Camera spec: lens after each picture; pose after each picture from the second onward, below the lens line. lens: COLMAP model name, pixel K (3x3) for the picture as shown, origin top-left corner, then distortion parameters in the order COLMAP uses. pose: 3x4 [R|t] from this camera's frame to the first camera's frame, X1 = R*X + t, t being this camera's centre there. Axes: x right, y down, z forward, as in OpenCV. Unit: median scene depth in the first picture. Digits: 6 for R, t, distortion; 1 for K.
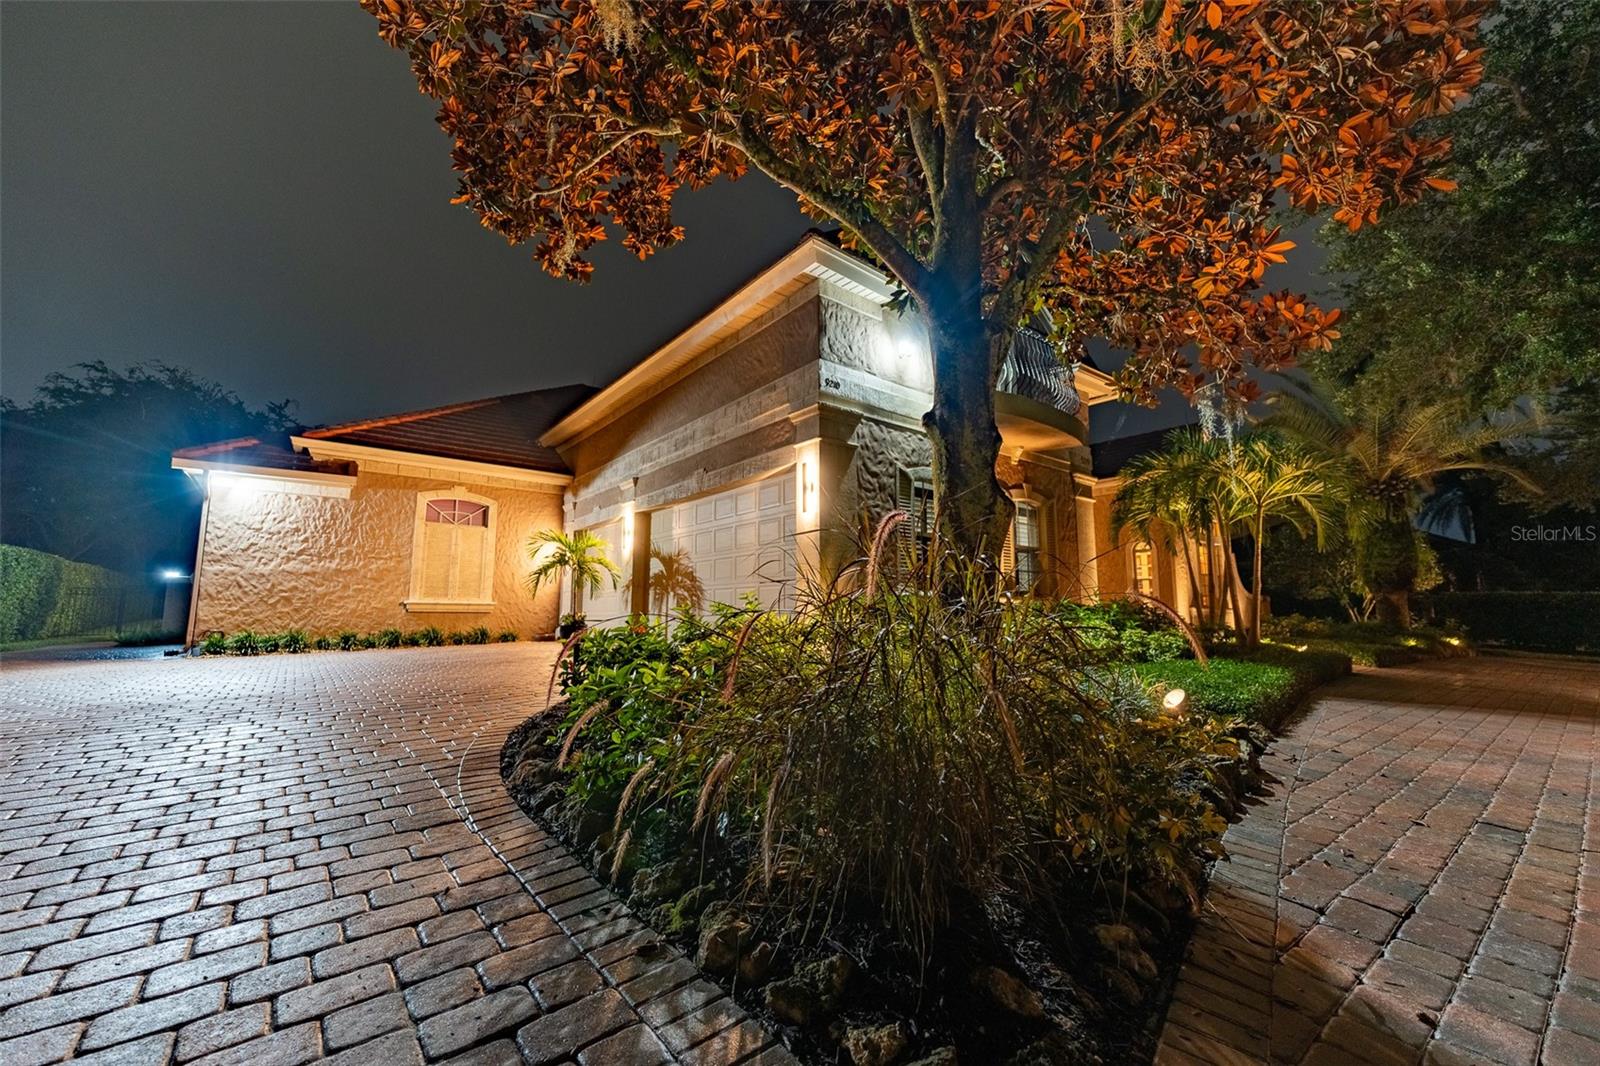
lens RADIAL K [[635.0, 0, 798.0], [0, 635.0, 535.9], [0, 0, 1]] dist [0.002851, -0.000633]
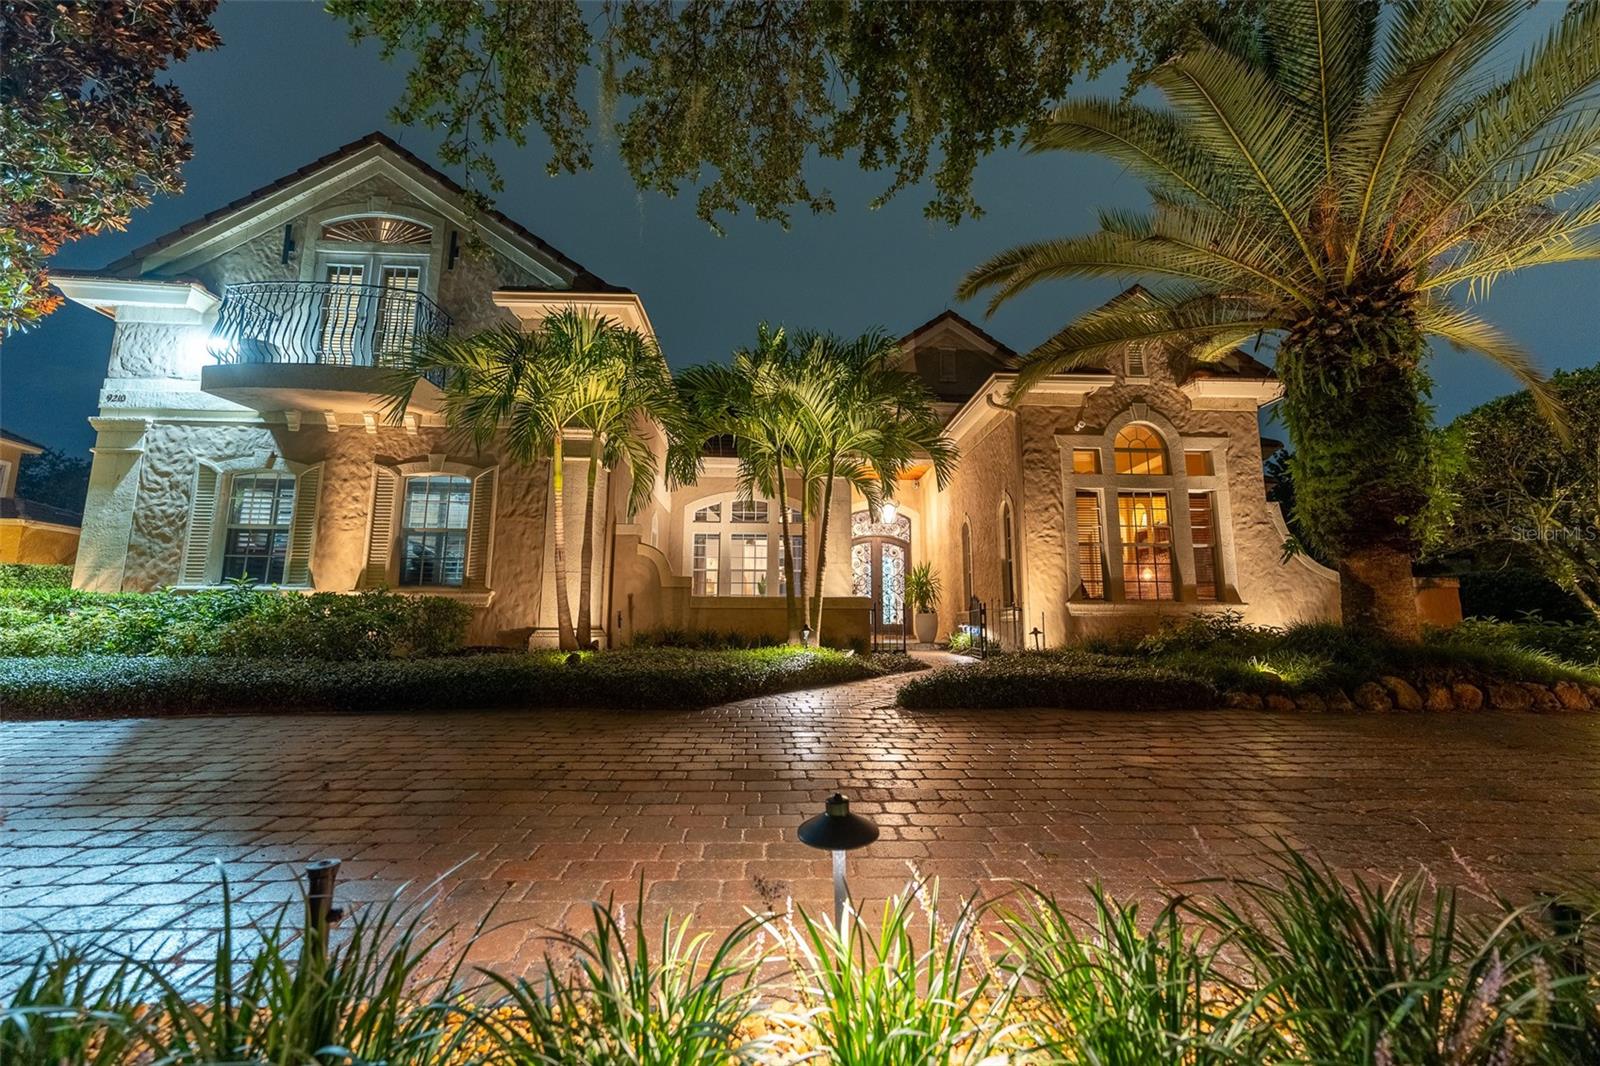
lens RADIAL K [[635.0, 0, 803.0], [0, 635.0, 535.5], [0, 0, 1]] dist [0.002851, -0.000633]
pose [[0.821337, -0.077811, -0.565112, 2.032969], [0.071191, 0.996890, -0.033793, 0.147598], [0.565984, -0.012476, 0.824322, 0.950187]]
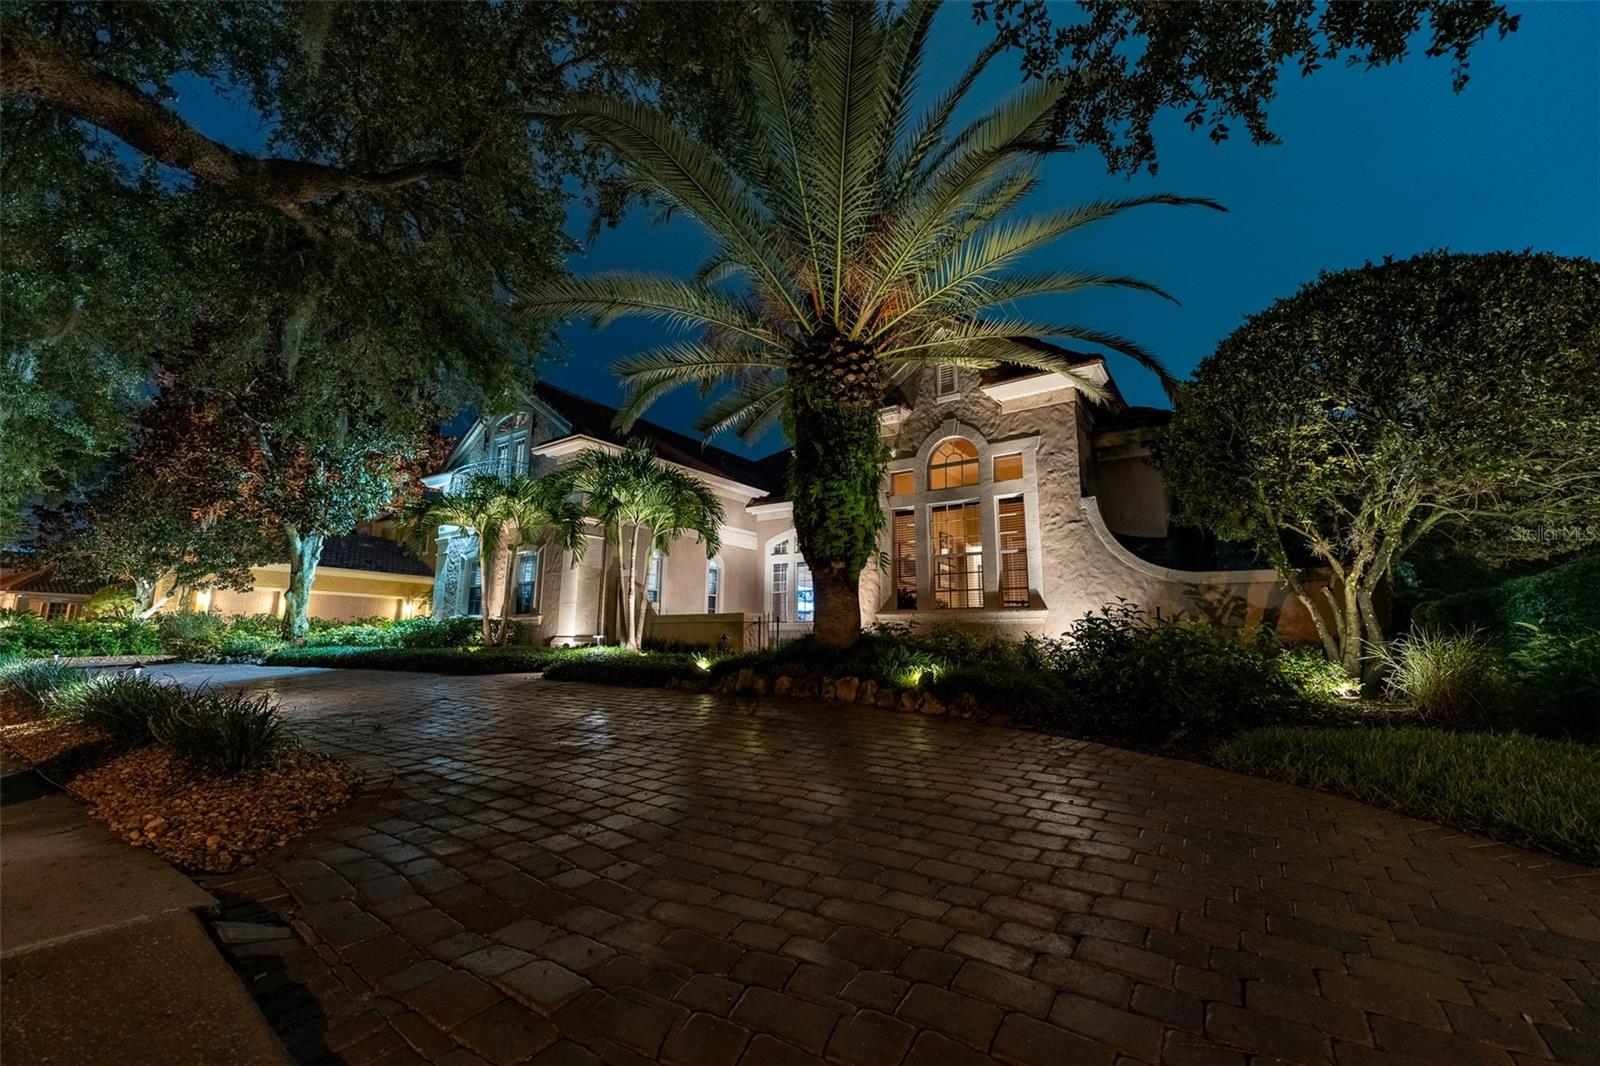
lens RADIAL K [[635.0, 0, 806.1], [0, 635.0, 536.0], [0, 0, 1]] dist [0.002851, -0.000633]
pose [[0.305676, -0.150628, -0.940146, 3.332555], [0.121612, 0.985496, -0.118353, 0.283152], [0.944337, -0.078156, 0.319561, 1.894000]]
